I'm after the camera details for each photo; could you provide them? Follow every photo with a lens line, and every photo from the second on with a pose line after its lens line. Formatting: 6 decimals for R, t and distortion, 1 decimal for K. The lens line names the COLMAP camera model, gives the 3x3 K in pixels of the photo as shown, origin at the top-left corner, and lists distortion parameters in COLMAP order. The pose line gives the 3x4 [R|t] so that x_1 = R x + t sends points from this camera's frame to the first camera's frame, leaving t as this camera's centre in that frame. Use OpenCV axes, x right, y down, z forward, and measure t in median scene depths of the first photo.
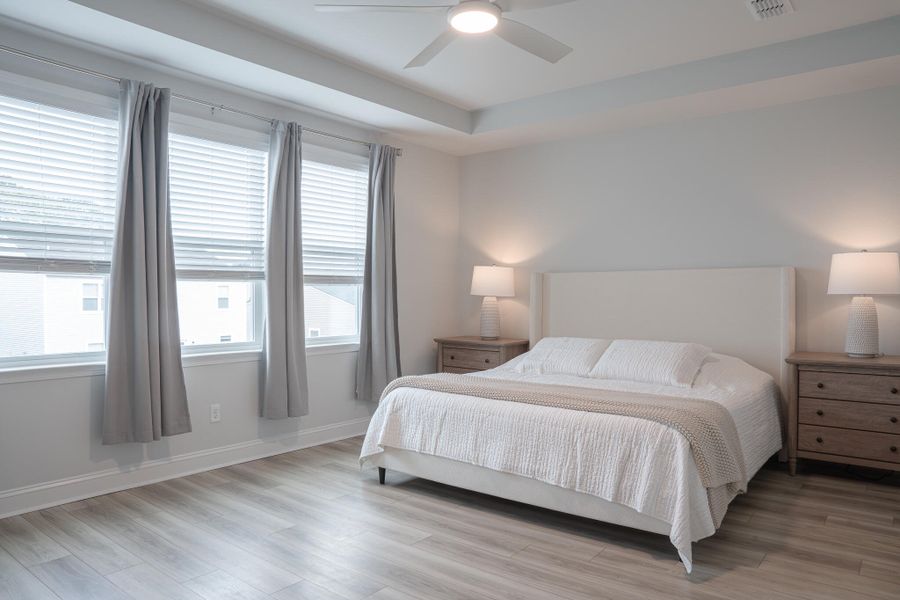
lens RADIAL K [[607.9, 0, 449.7], [0, 607.9, 299.9], [0, 0, 1]] dist [-0.087332, 0.005952]
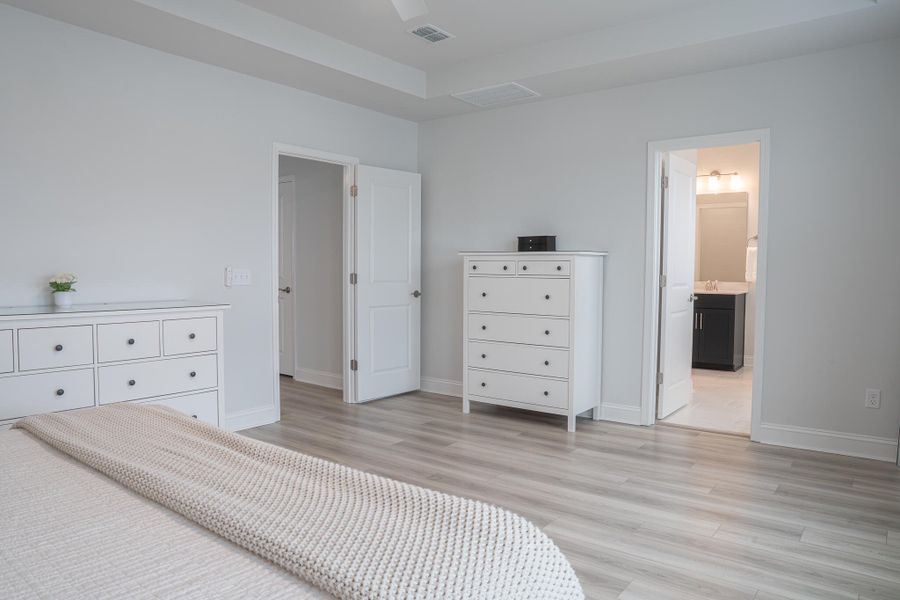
lens RADIAL K [[607.9, 0, 450.4], [0, 607.9, 300.3], [0, 0, 1]] dist [-0.087332, 0.005952]
pose [[-0.999896, 0.010454, -0.009936, -0.041851], [0.009967, 0.998808, 0.047782, -0.029209], [0.010423, 0.047678, -0.998808, 1.926931]]
